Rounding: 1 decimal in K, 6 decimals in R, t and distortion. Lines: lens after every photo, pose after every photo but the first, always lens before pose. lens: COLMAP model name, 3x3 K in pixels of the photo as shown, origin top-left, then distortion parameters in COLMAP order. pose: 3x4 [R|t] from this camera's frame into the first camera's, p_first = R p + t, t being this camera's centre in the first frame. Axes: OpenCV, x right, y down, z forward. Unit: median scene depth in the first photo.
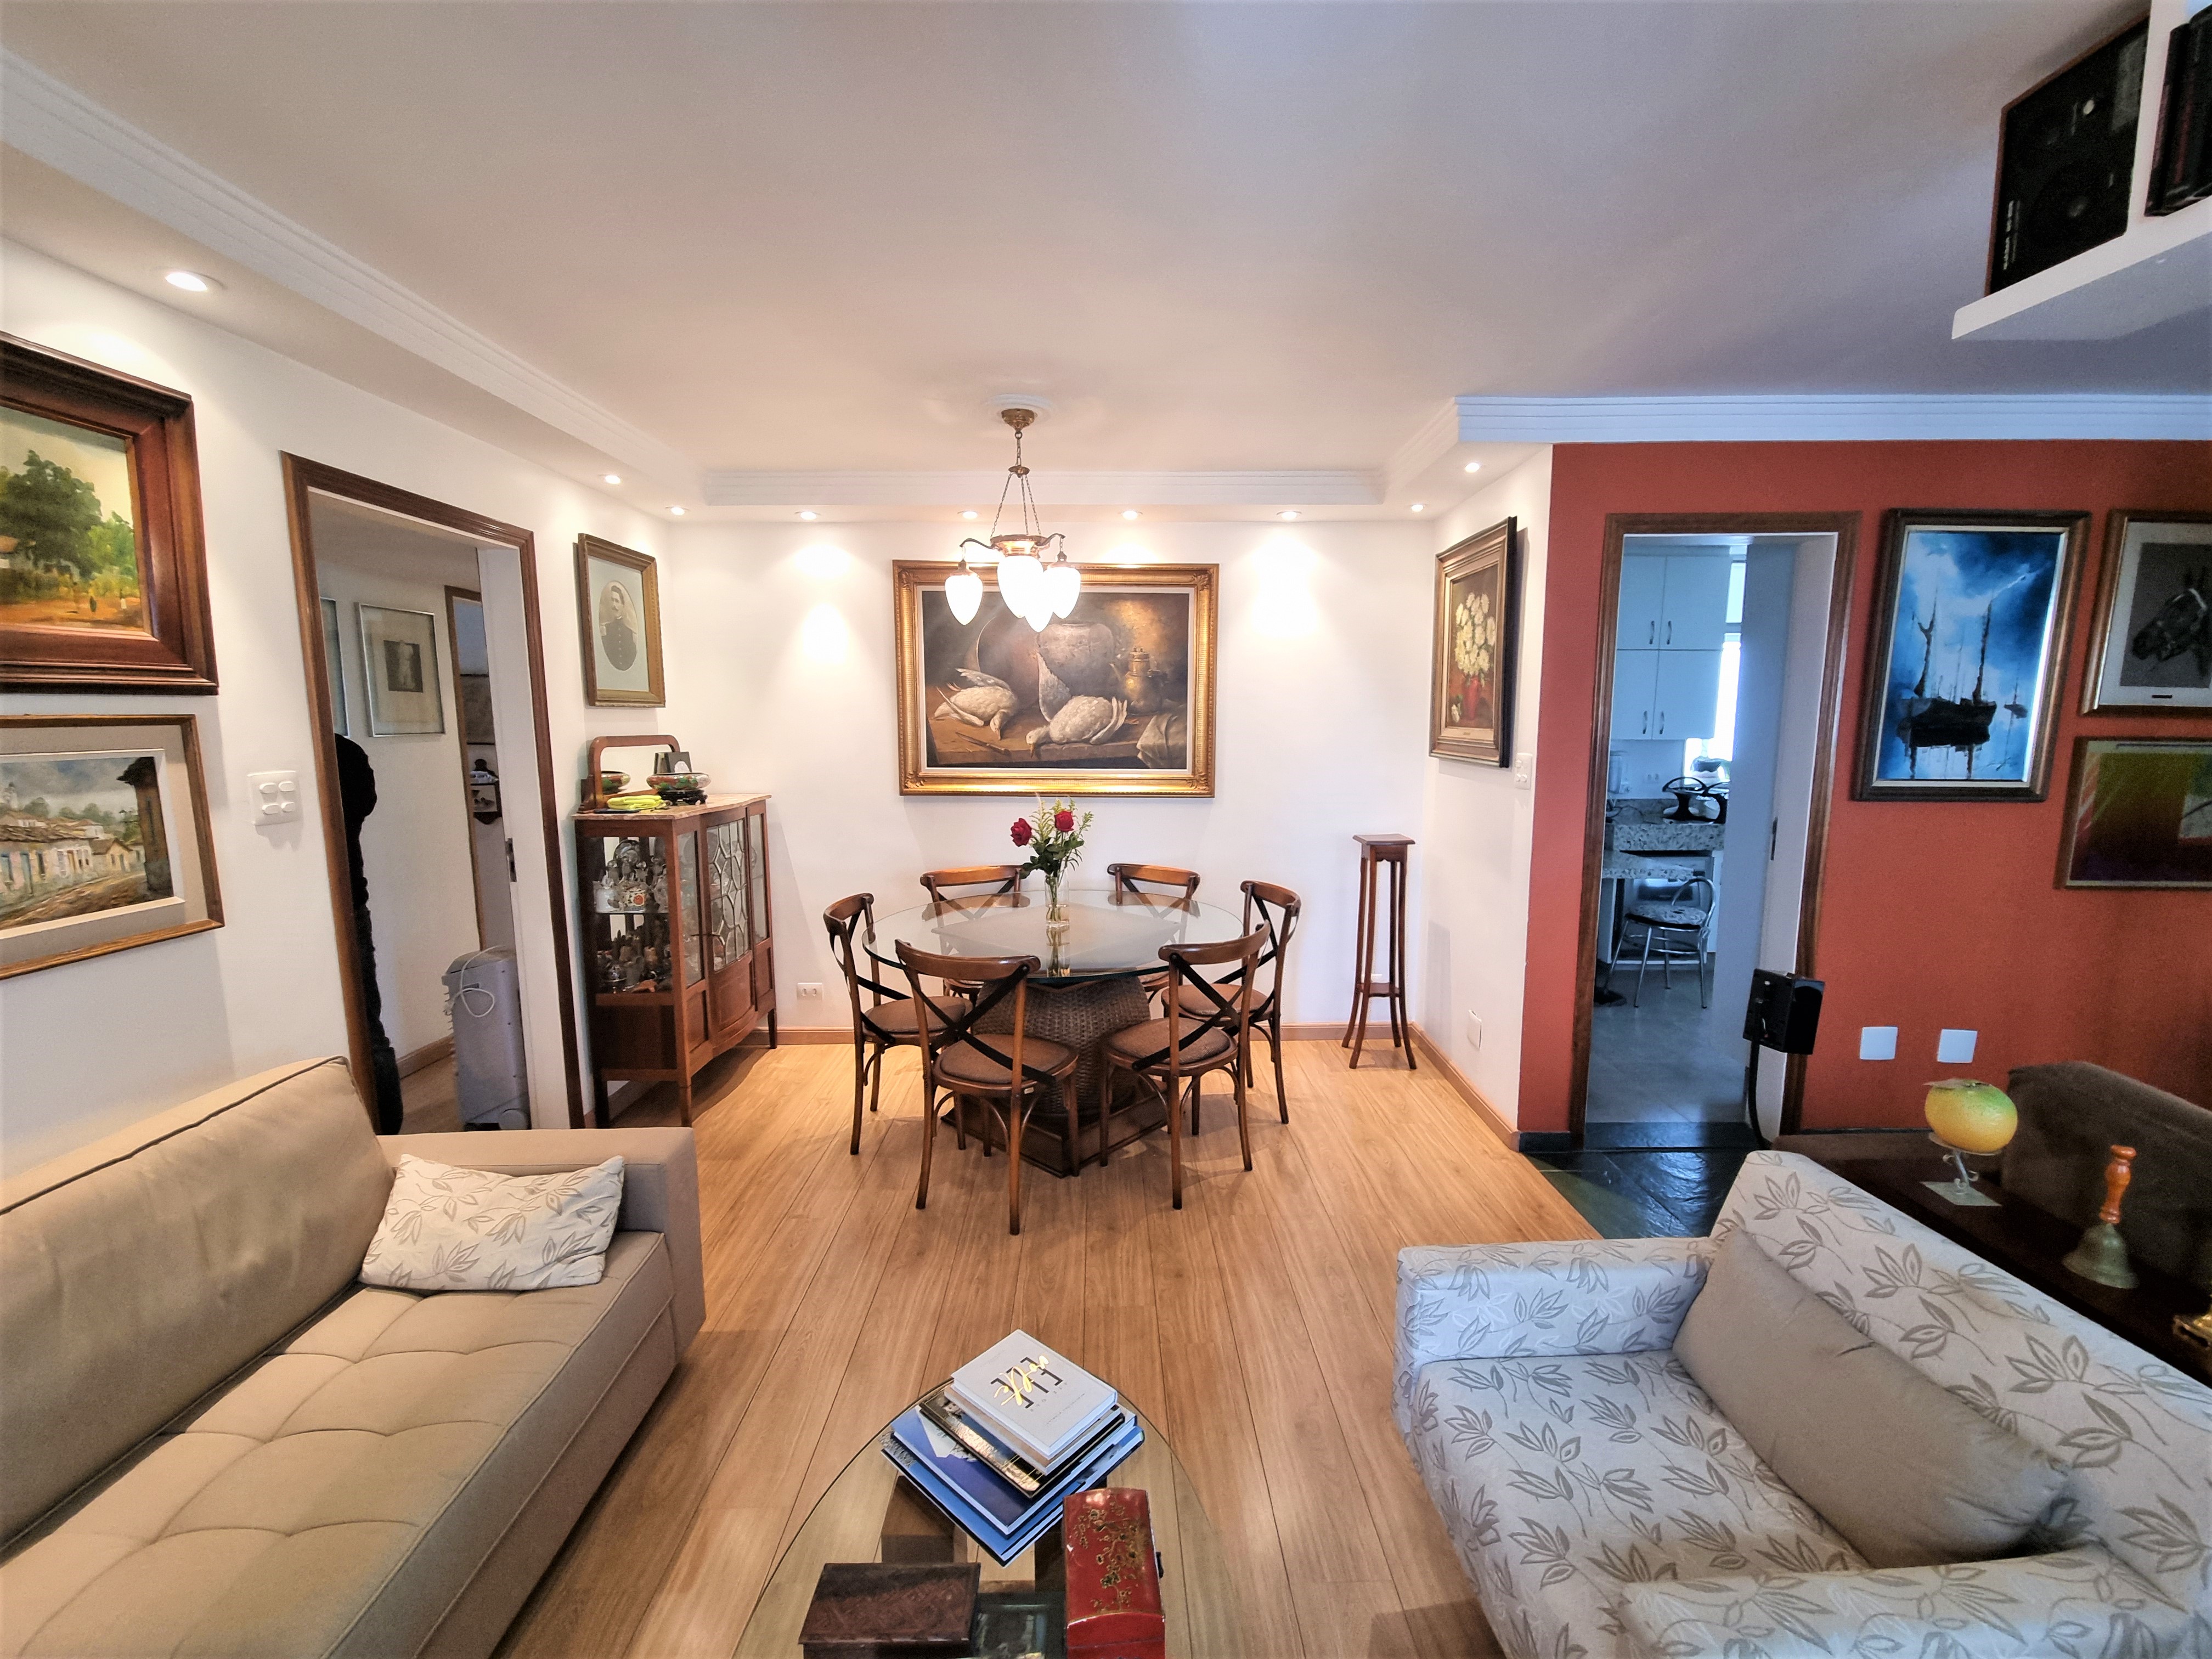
lens RADIAL K [[895.6, 0, 1103.7], [0, 895.6, 833.2], [0, 0, 1]] dist [-0.001267, 0.000416]
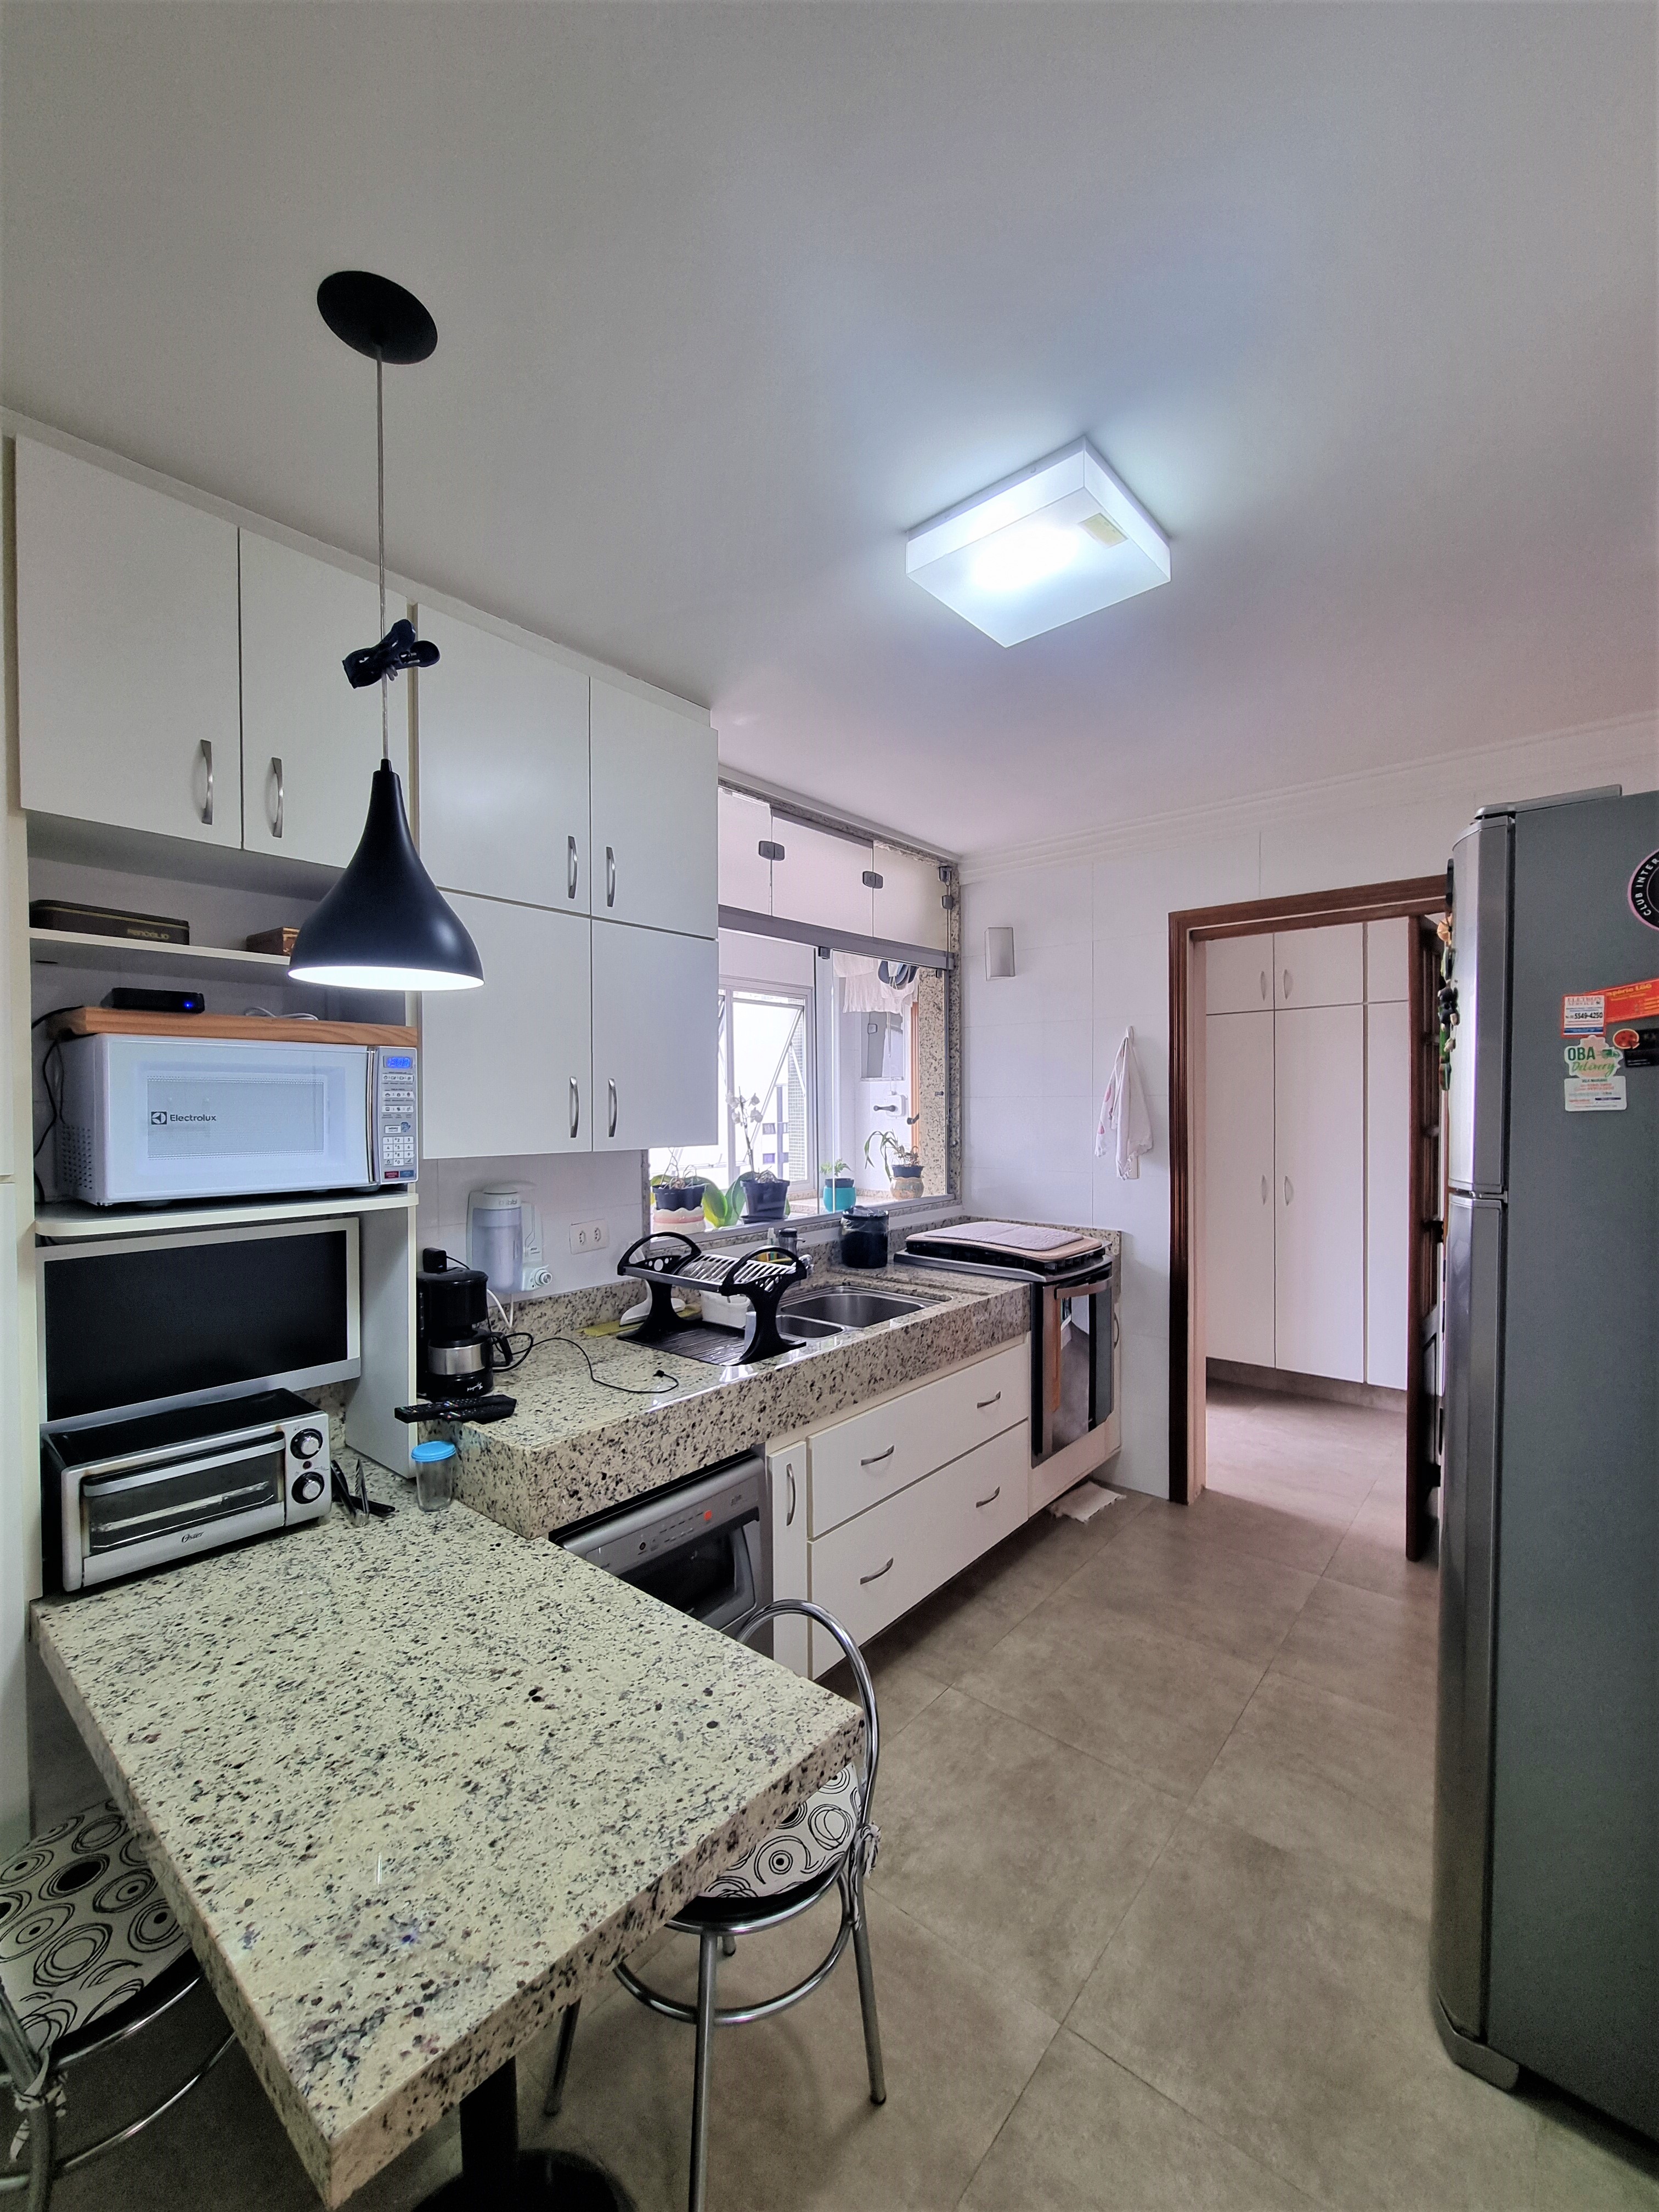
lens RADIAL K [[895.6, 0, 822.9], [0, 895.6, 1118.0], [0, 0, 1]] dist [-0.001267, 0.000416]
pose [[0.646277, -0.011614, 0.763015, 0.370210], [0.111590, 0.990574, -0.079440, -0.075085], [-0.754900, 0.136486, 0.641481, 0.652616]]
